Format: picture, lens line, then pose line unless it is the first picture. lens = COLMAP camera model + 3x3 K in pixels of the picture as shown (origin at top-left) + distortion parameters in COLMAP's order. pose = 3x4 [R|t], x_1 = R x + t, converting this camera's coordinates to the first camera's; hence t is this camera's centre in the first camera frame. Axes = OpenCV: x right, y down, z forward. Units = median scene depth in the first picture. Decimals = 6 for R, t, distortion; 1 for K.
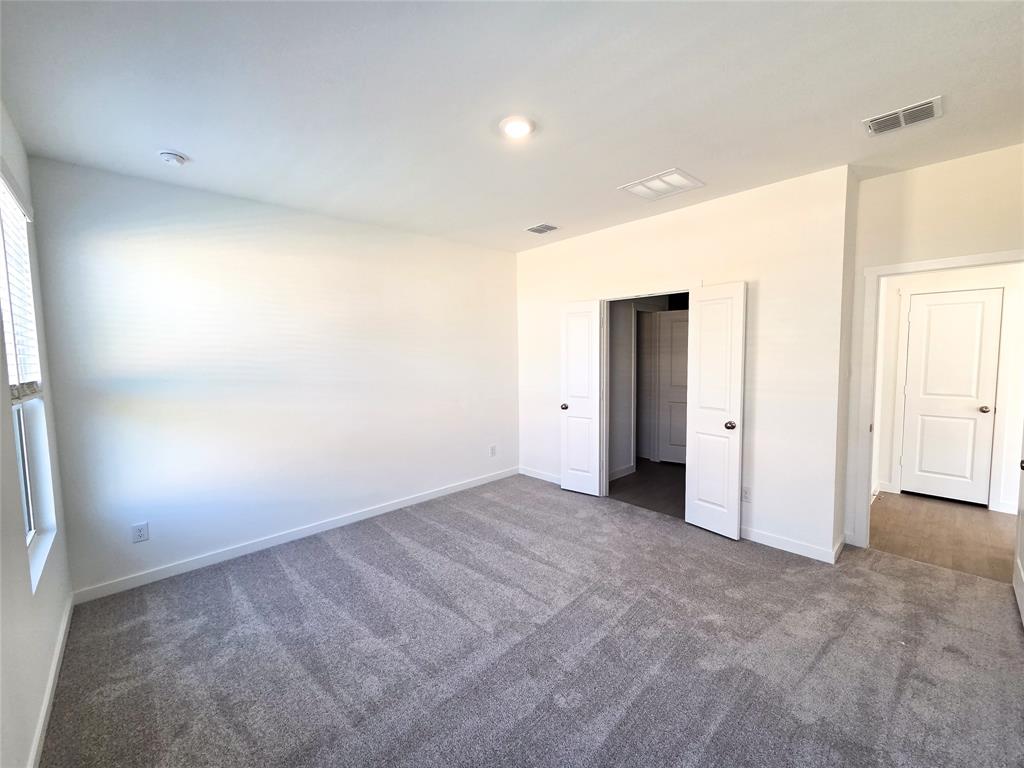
lens RADIAL K [[416.9, 0, 514.7], [0, 416.9, 382.1], [0, 0, 1]] dist [0.002009, 0.000447]
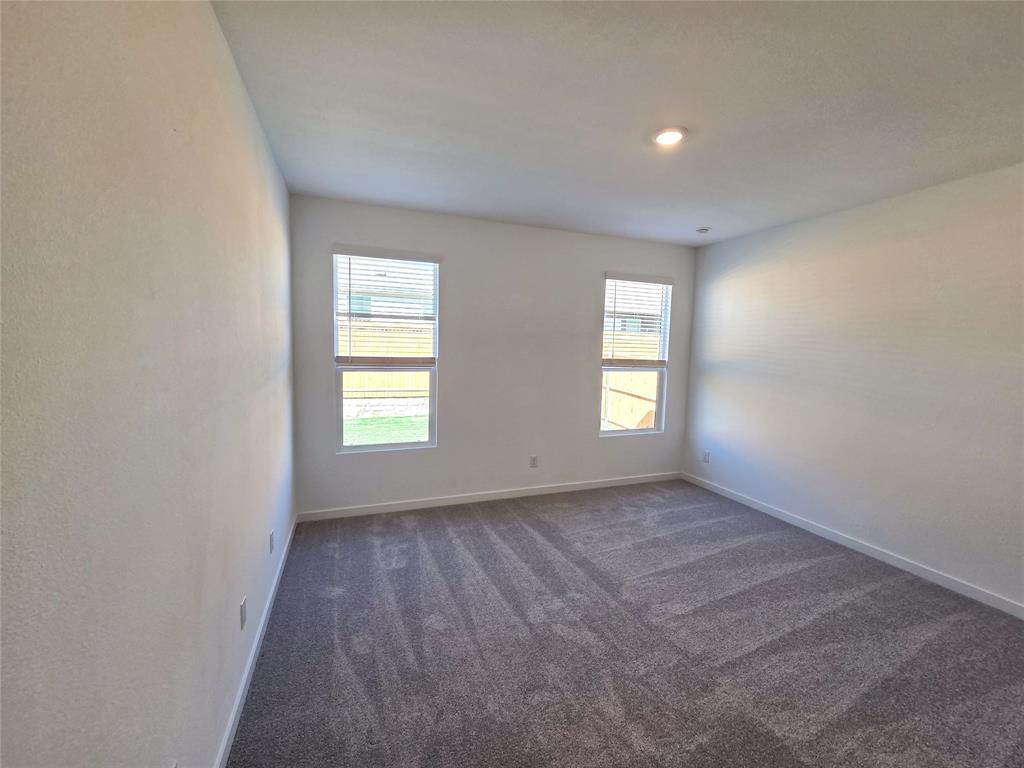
lens RADIAL K [[493.2, 0, 516.2], [0, 493.2, 382.7], [0, 0, 1]] dist [-0.001039, 0.000046]
pose [[-0.412470, 0.091157, -0.906399, 1.082371], [-0.071240, 0.988706, 0.131854, -0.125816], [0.908181, 0.118957, -0.401318, 0.980532]]
